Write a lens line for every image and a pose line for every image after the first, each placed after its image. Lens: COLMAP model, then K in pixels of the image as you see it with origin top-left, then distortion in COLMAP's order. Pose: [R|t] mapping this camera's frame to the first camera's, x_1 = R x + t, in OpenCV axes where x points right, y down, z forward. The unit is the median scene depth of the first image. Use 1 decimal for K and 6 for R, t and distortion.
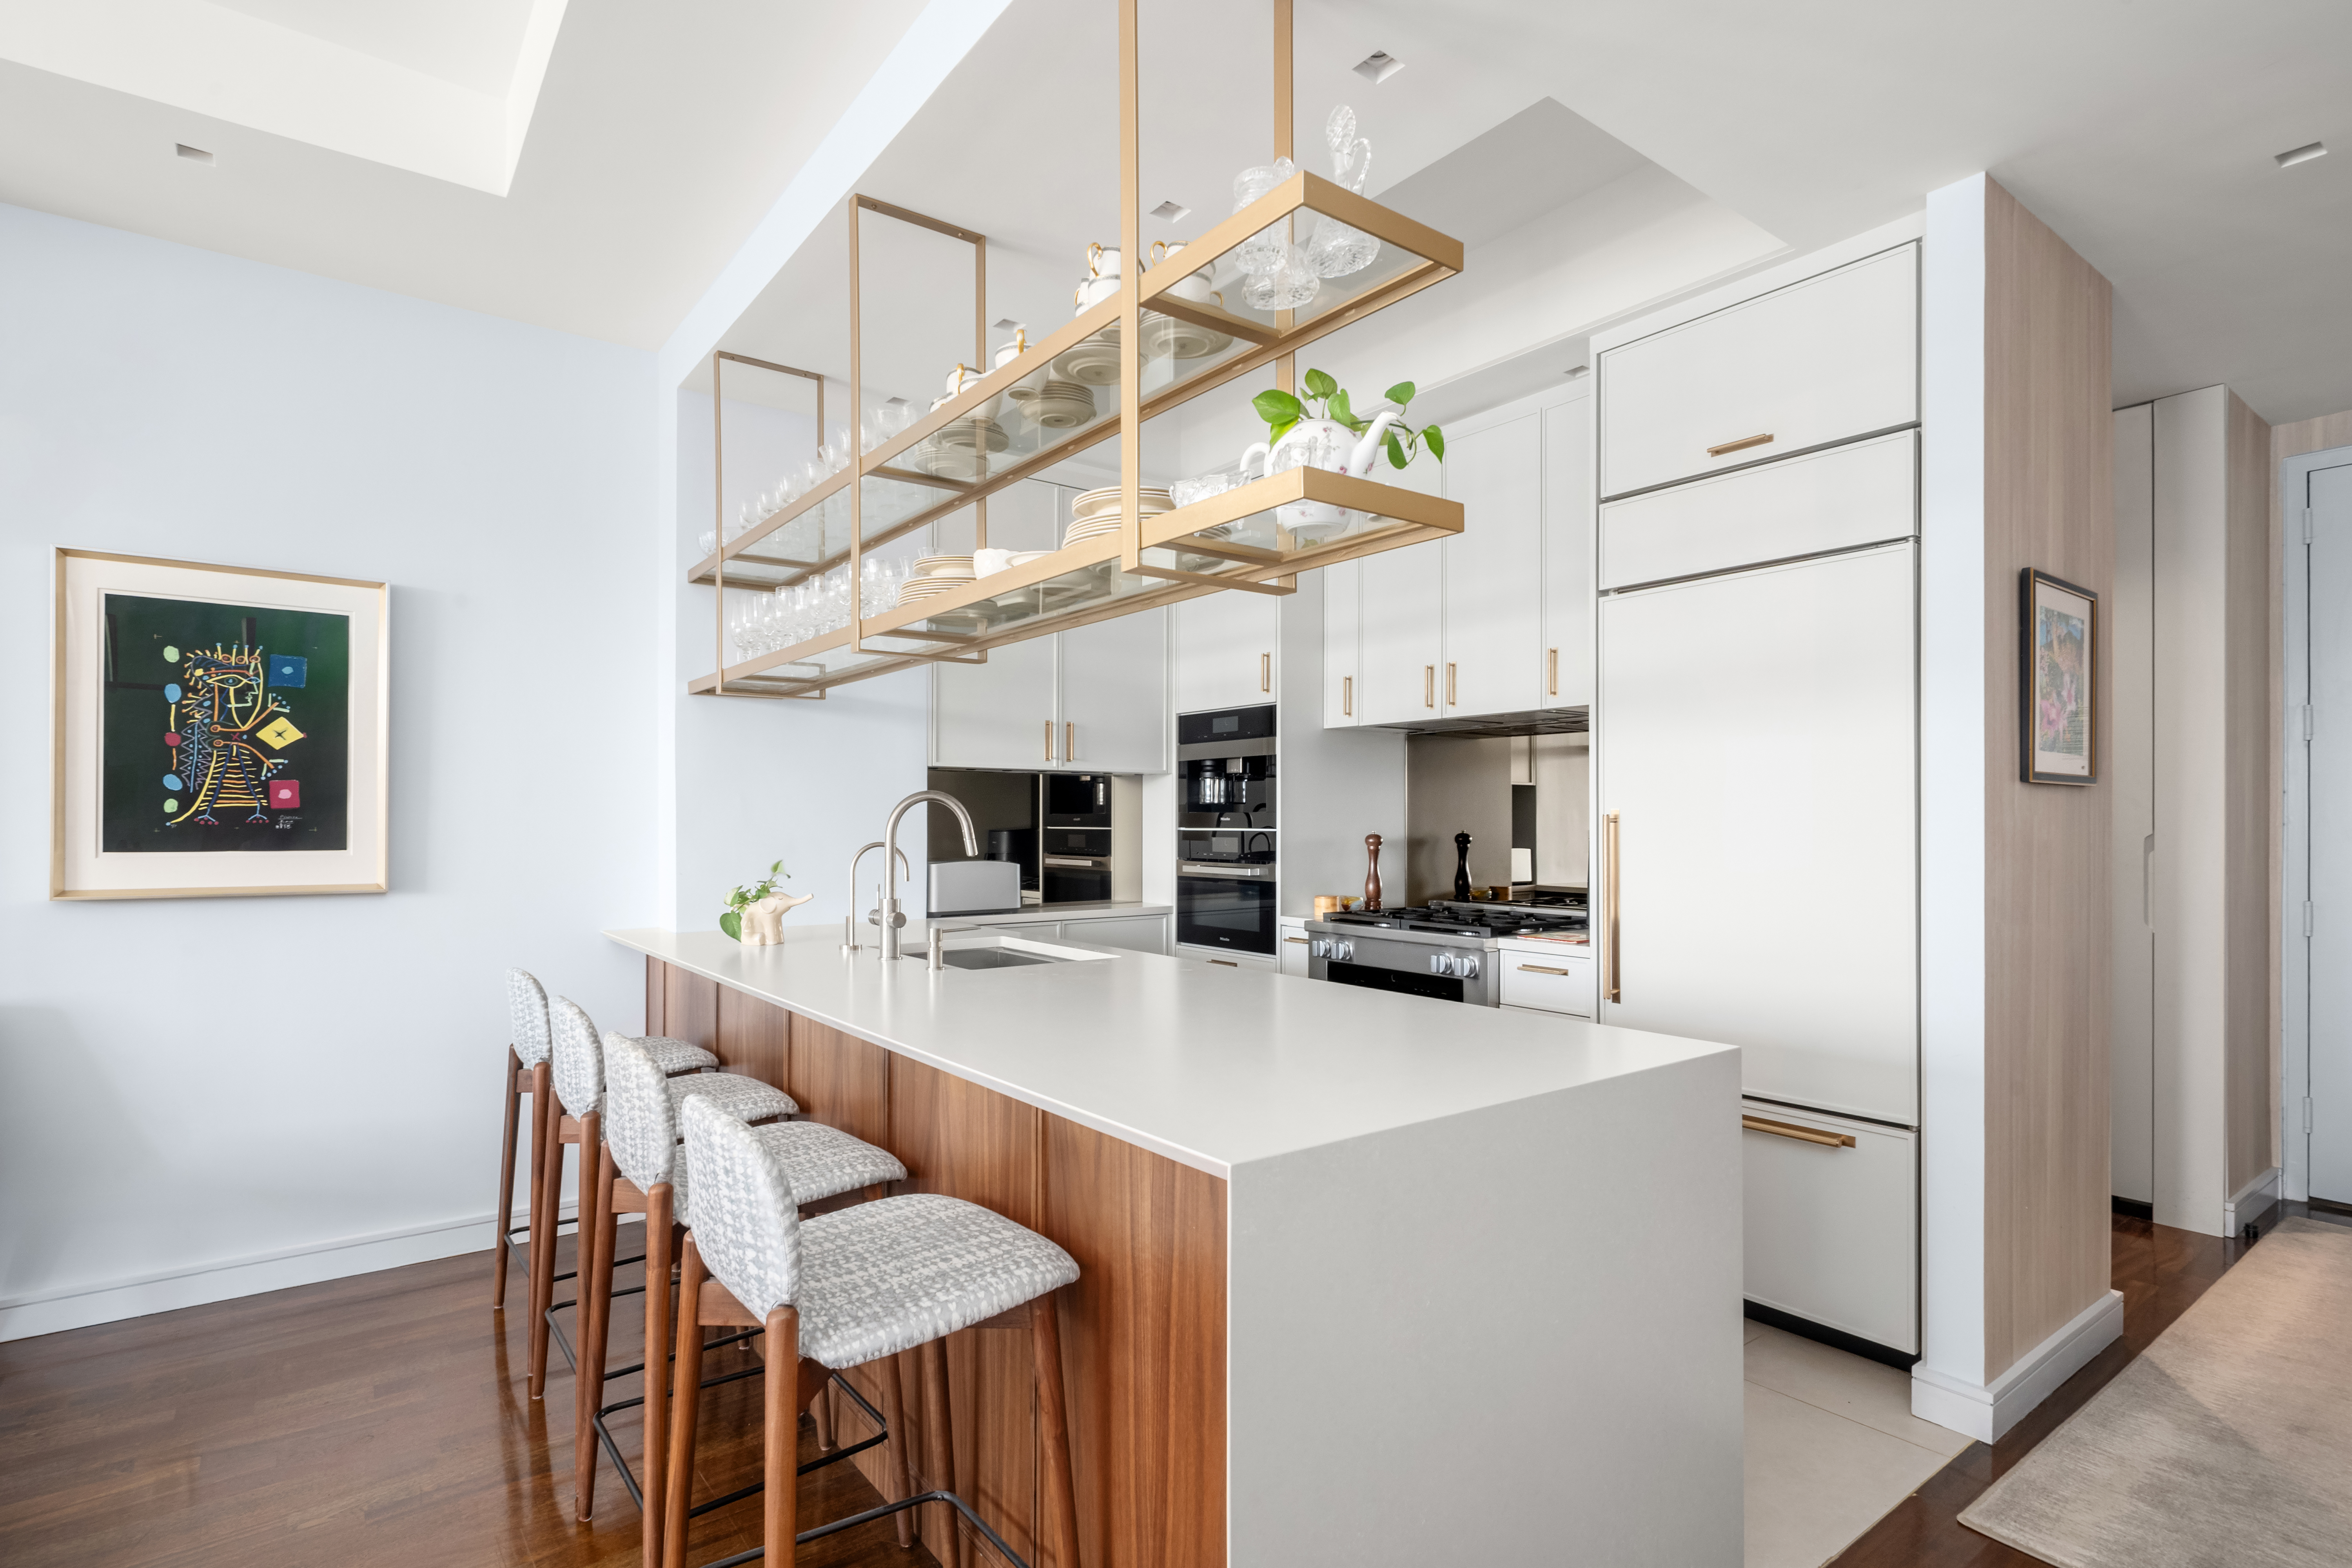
lens RADIAL K [[1141.7, 0, 1171.5], [0, 1141.7, 822.3], [0, 0, 1]] dist [0.001249, -0.000618]
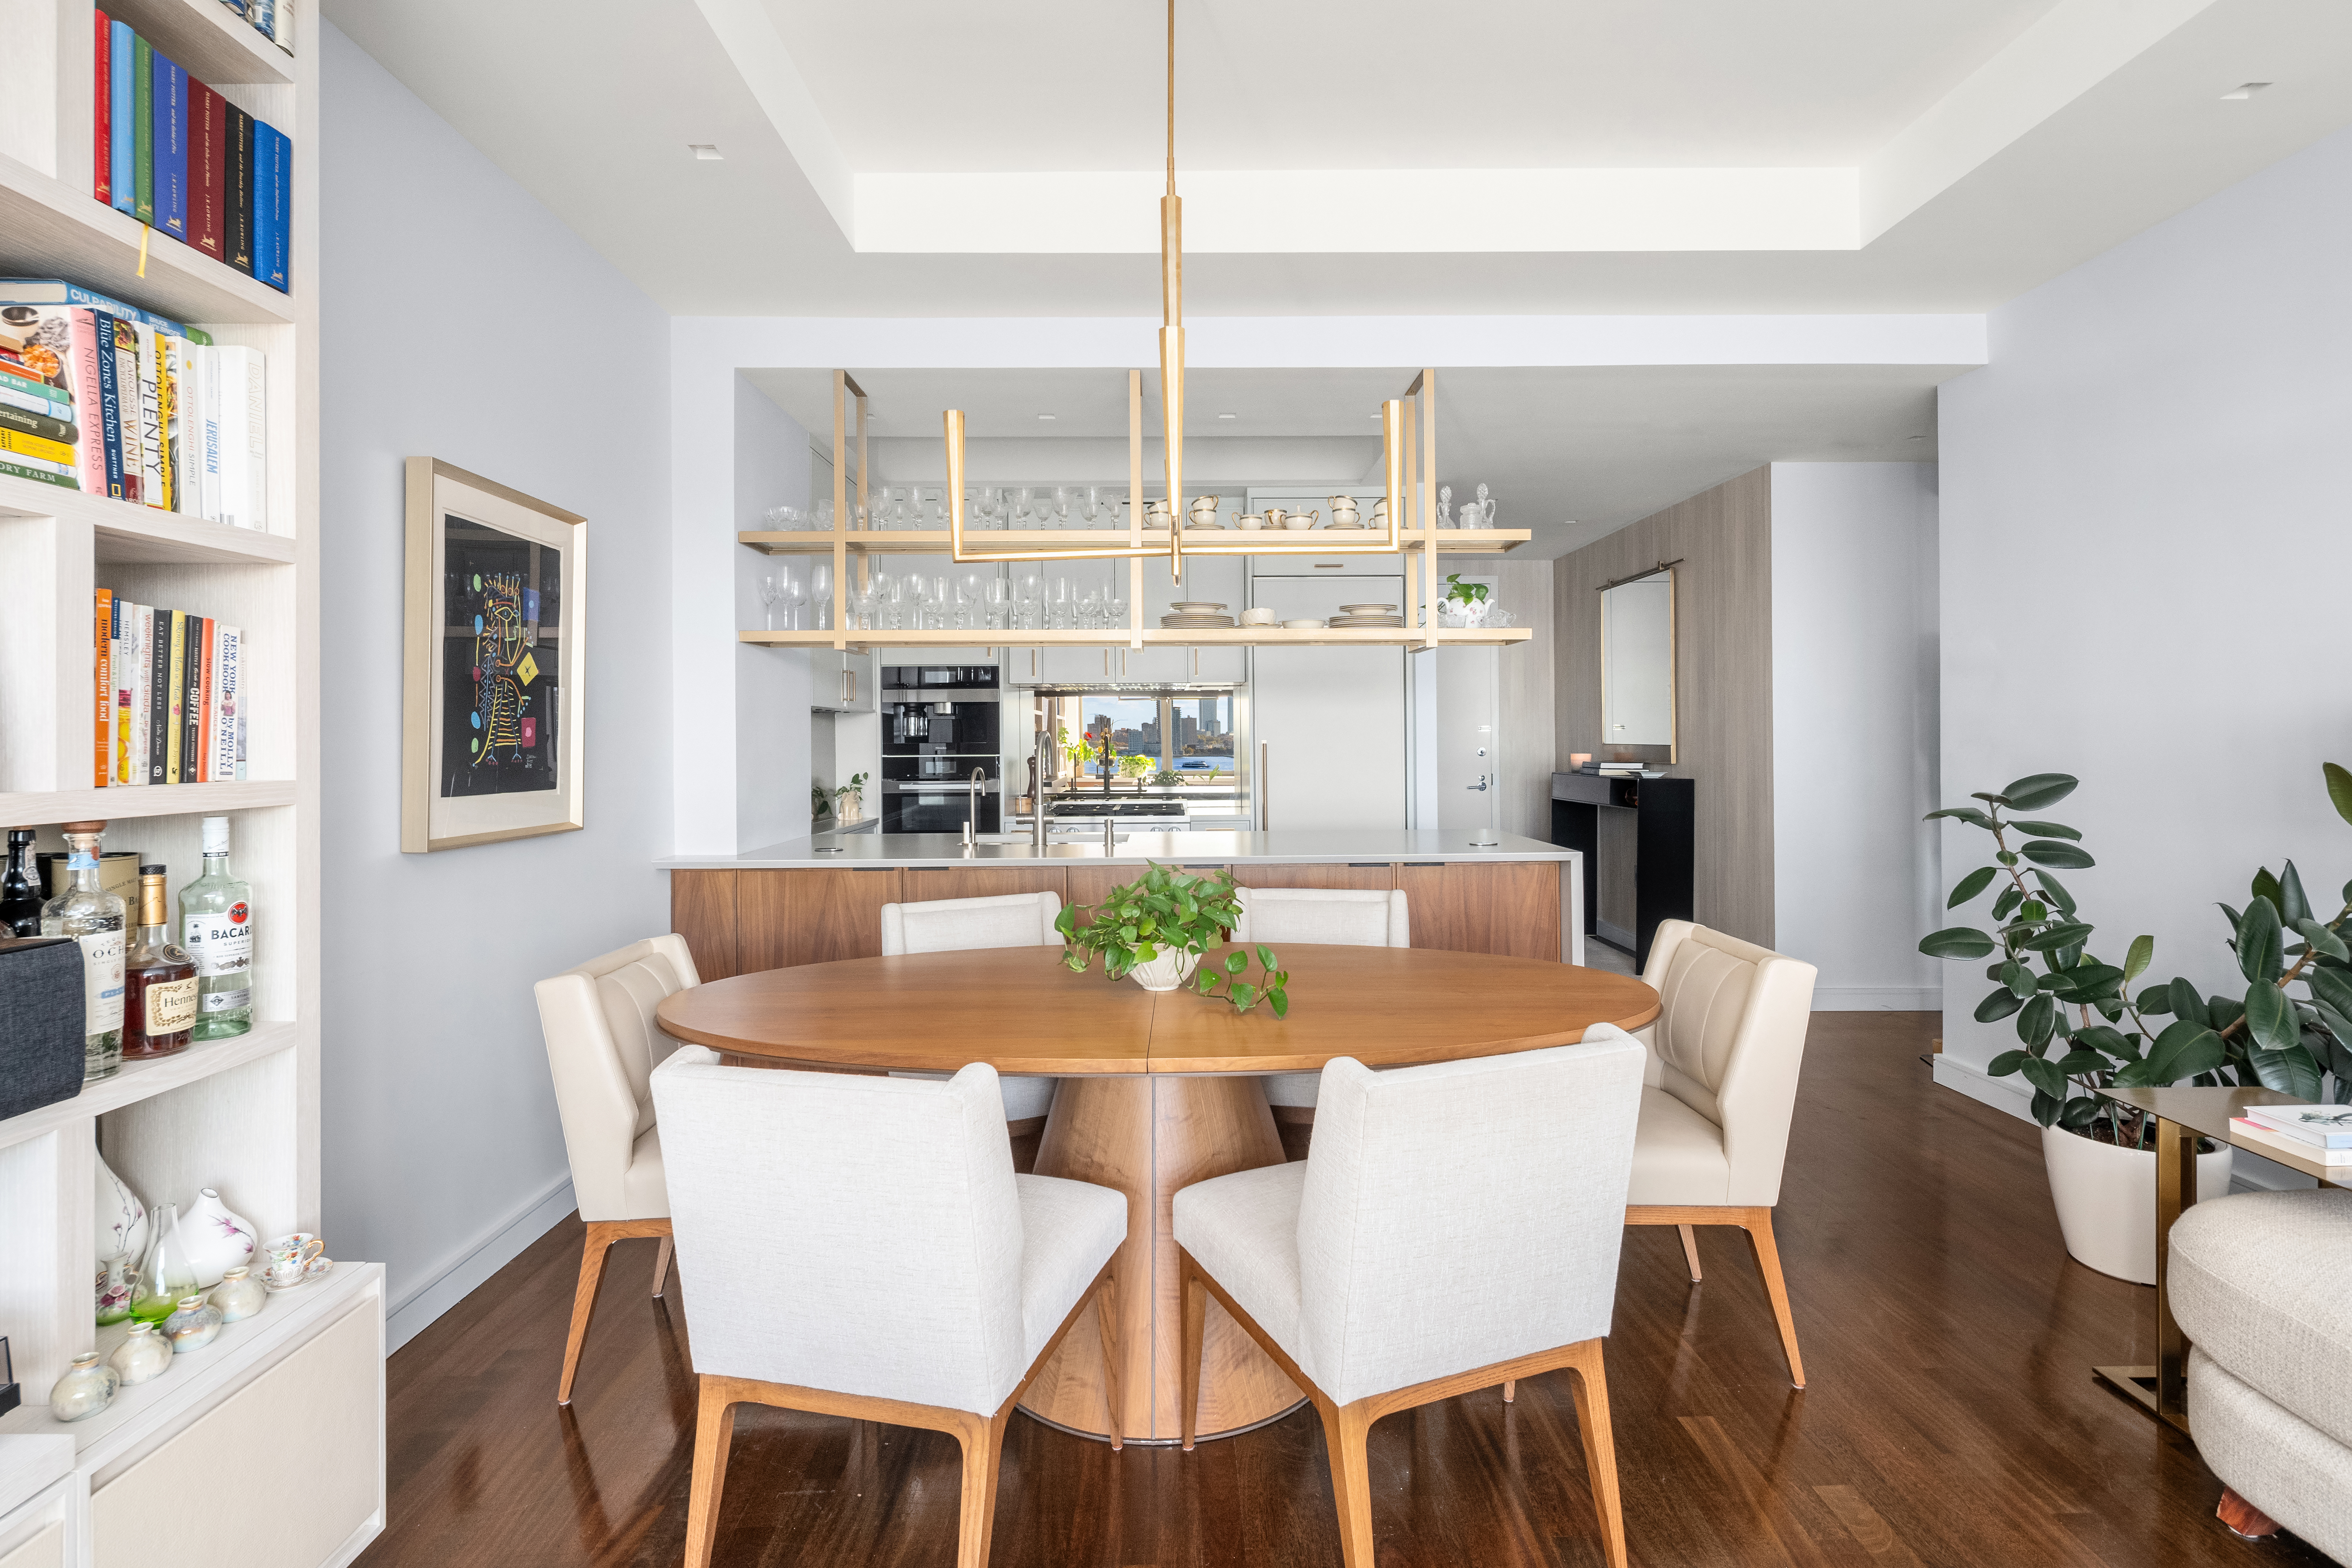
lens RADIAL K [[1141.7, 0, 1171.6], [0, 1141.7, 732.0], [0, 0, 1]] dist [0.001249, -0.000618]
pose [[0.626803, -0.007081, 0.779145, -1.206706], [0.028285, 0.999506, -0.013671, 0.003366], [-0.778664, 0.030607, 0.626694, -0.021880]]
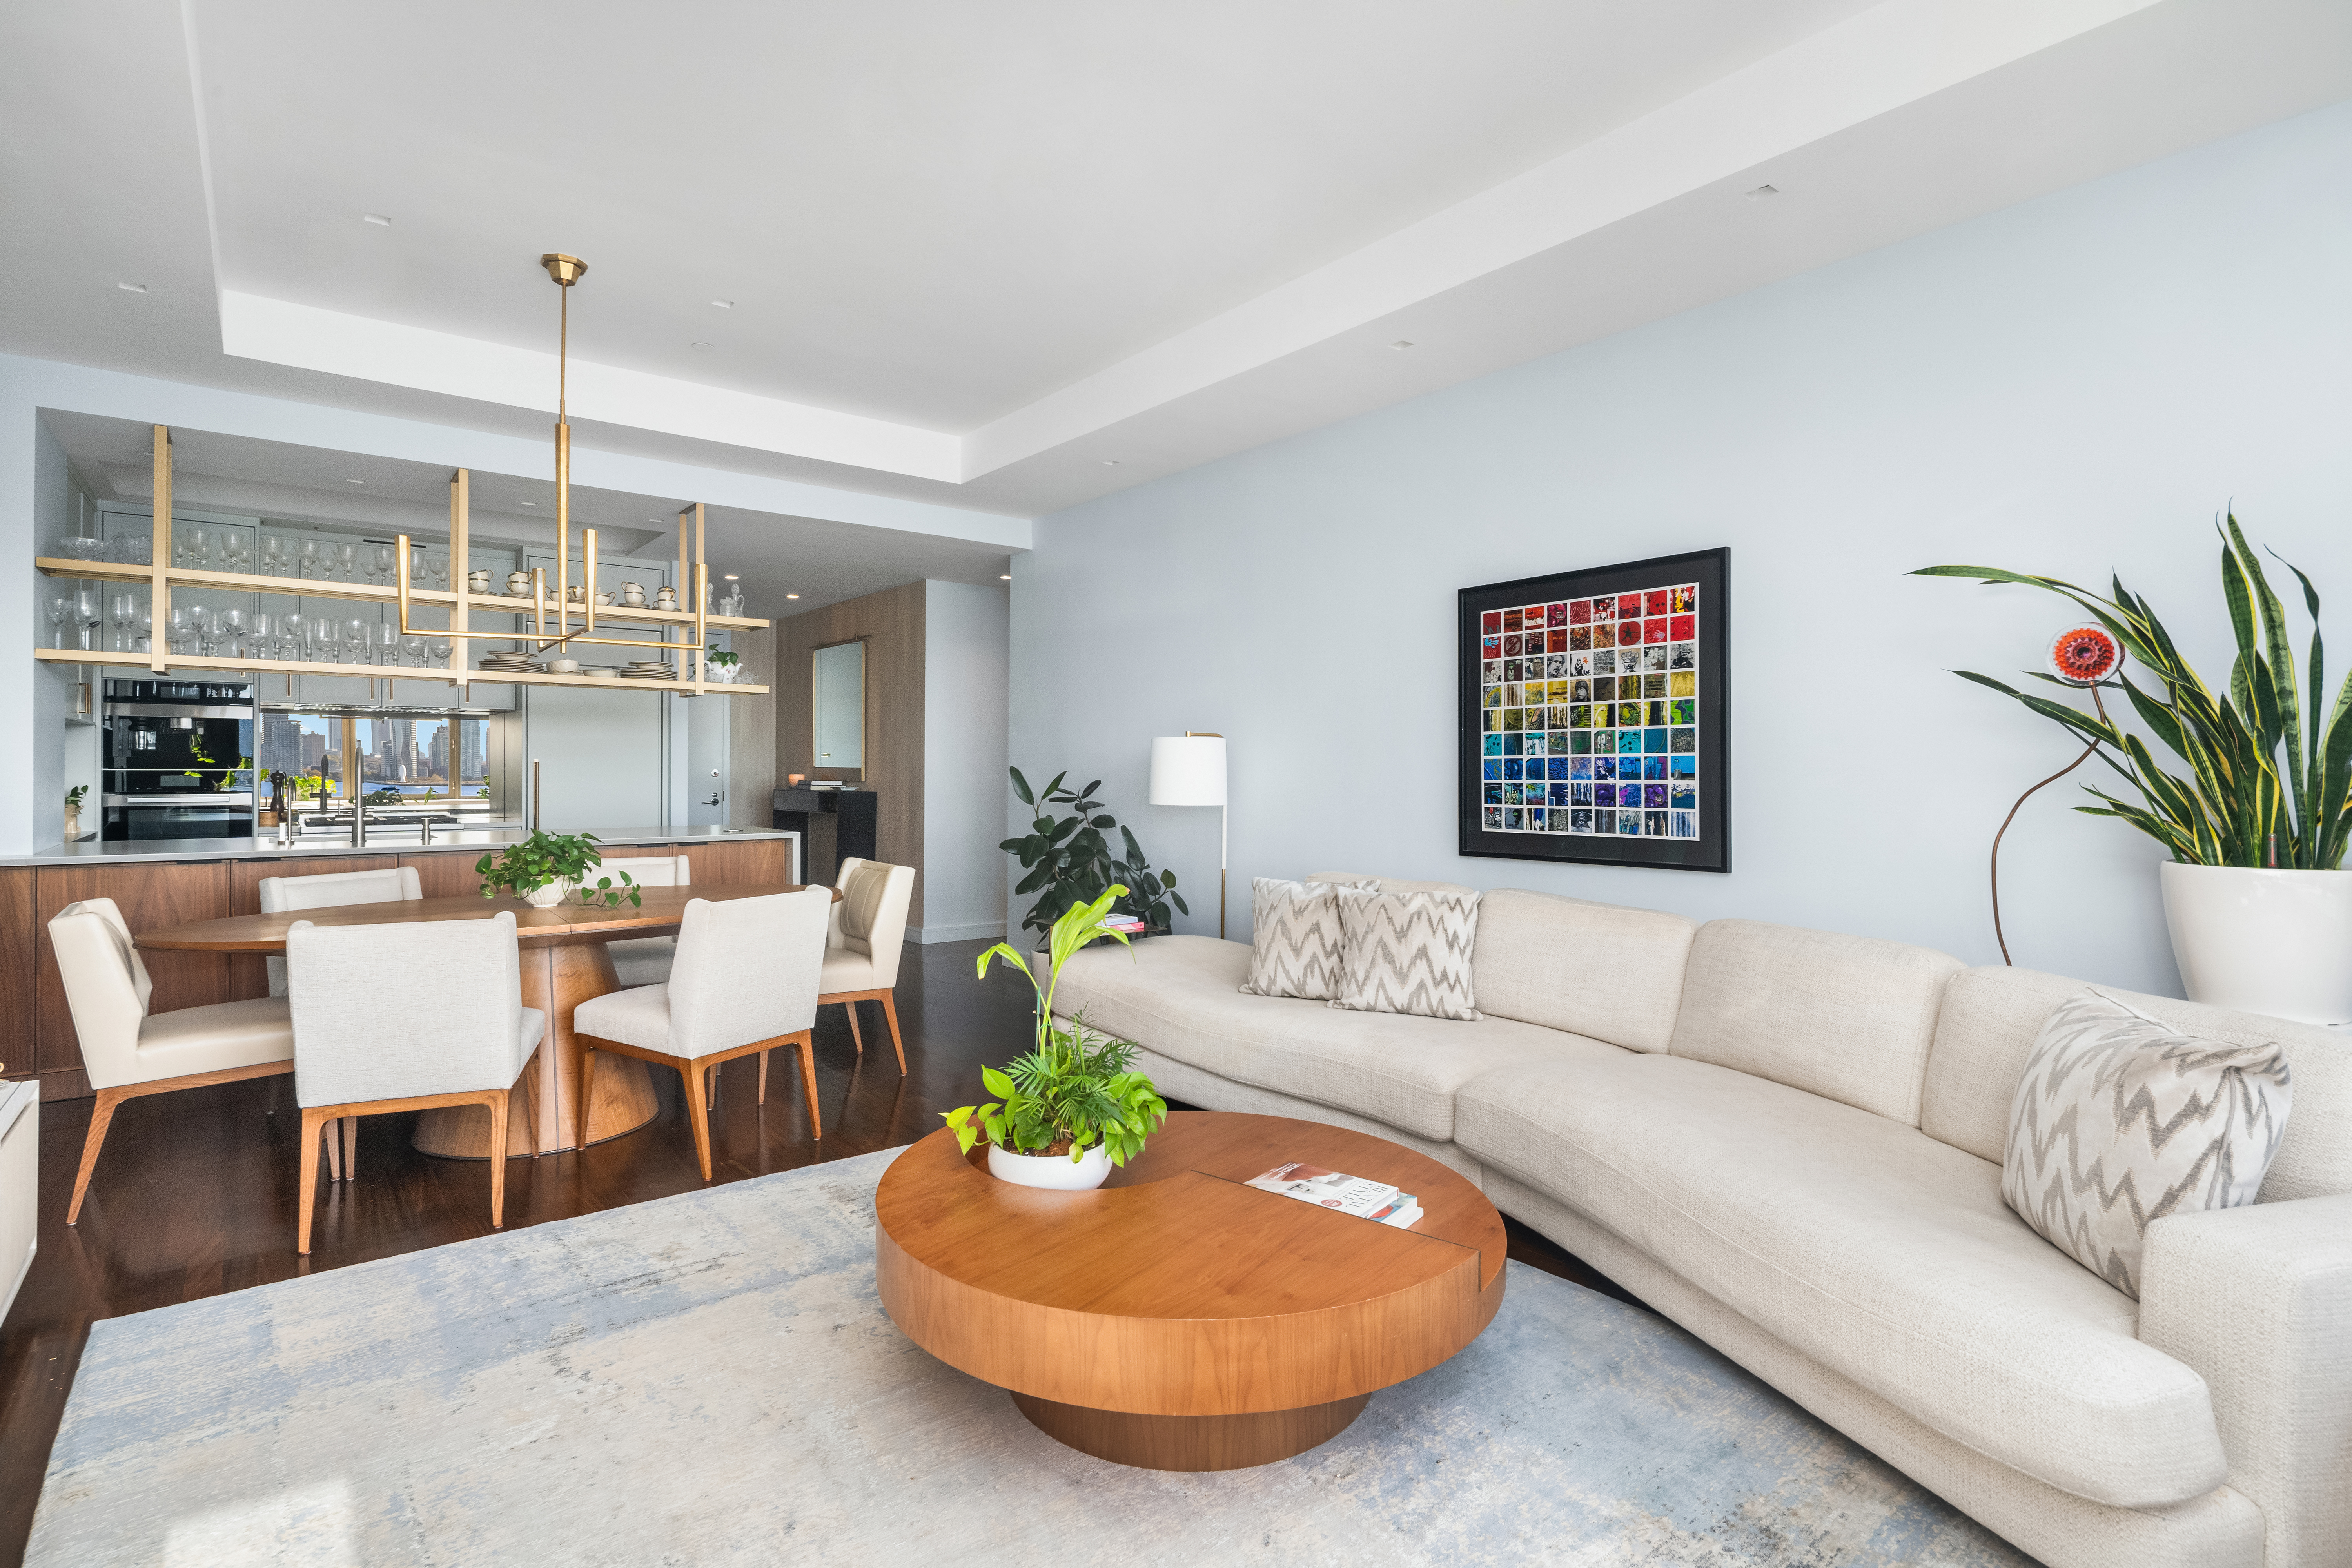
lens RADIAL K [[1141.7, 0, 1170.2], [0, 1141.7, 767.6], [0, 0, 1]] dist [0.001249, -0.000618]
pose [[0.012844, -0.007205, 0.999892, -1.913897], [0.016845, 0.999834, 0.006988, 0.017905], [-0.999776, 0.016753, 0.012963, -0.250661]]
